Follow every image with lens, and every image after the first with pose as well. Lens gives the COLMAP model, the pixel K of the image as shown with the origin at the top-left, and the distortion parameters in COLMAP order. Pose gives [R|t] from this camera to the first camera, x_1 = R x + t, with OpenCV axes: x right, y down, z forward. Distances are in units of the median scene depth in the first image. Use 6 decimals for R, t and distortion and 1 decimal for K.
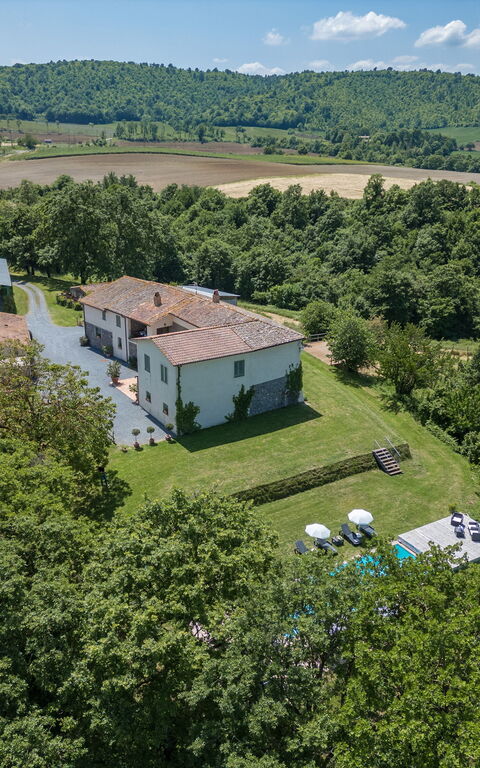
lens RADIAL K [[710.0, 0, 240.0], [0, 710.0, 384.0], [0, 0, 1]] dist [0.096007, -0.125347]
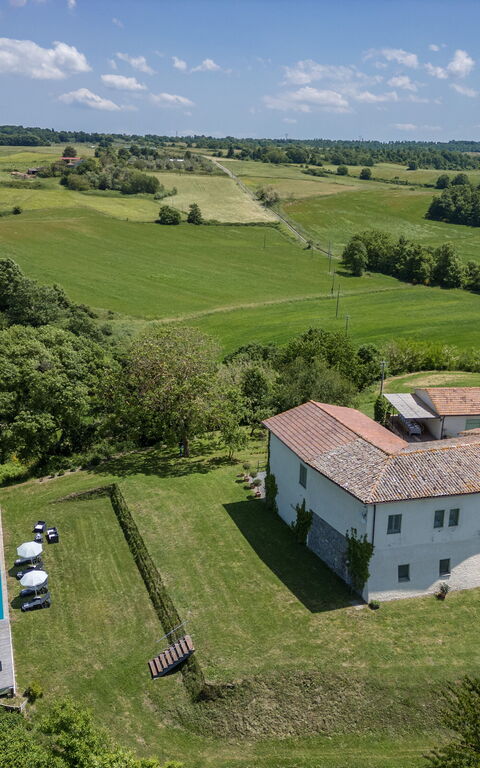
lens RADIAL K [[707.1, 0, 240.0], [0, 707.1, 384.0], [0, 0, 1]] dist [0.144650, -0.309886]
pose [[-0.211861, 0.284255, -0.935048, 0.351674], [-0.362518, 0.865651, 0.345297, -0.173824], [0.907577, 0.412127, -0.080350, 0.469572]]
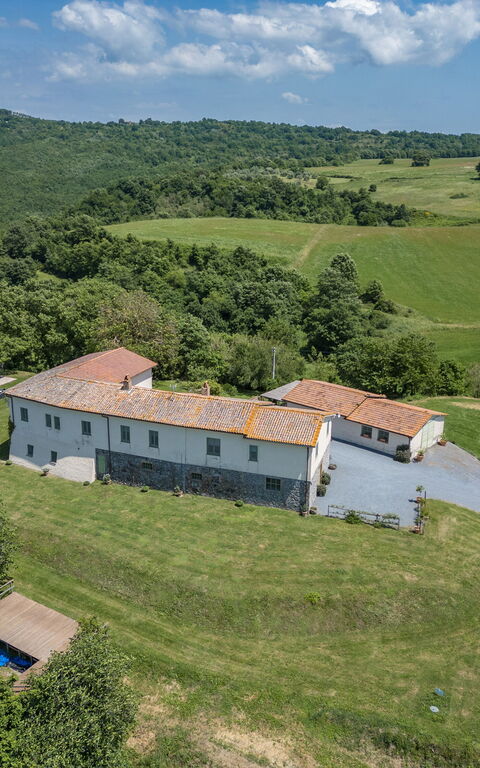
lens RADIAL K [[707.1, 0, 240.0], [0, 707.1, 384.0], [0, 0, 1]] dist [0.144650, -0.309886]
pose [[-0.831239, 0.156007, -0.533576, 0.177435], [-0.219898, 0.789260, 0.573335, -0.365379], [0.510574, 0.593911, -0.621758, 0.914626]]
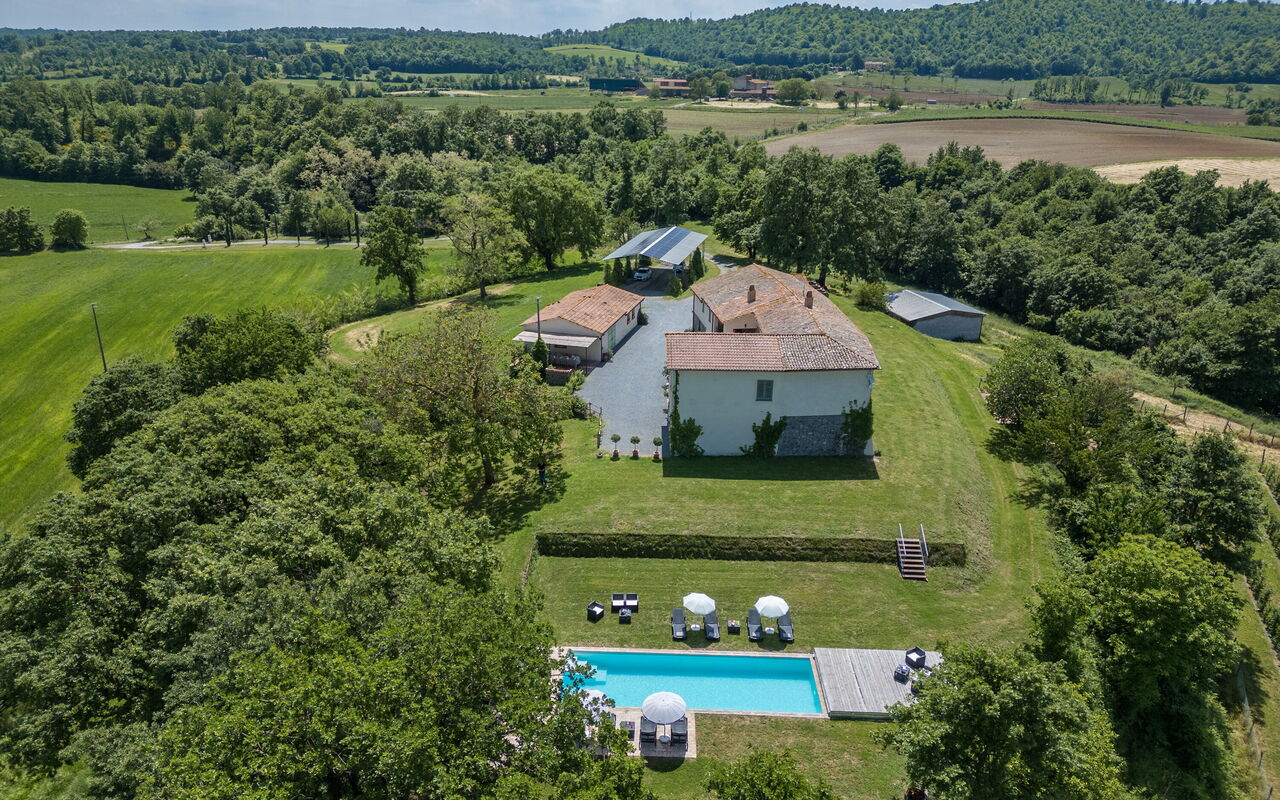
lens RADIAL K [[887.5, 0, 640.0], [0, 887.5, 400.0], [0, 0, 1]] dist [0.082232, -0.080834]
pose [[0.835682, 0.193201, -0.514110, 0.188514], [-0.195892, 0.979369, 0.049623, -0.016056], [0.513091, 0.059241, 0.856287, 0.050445]]
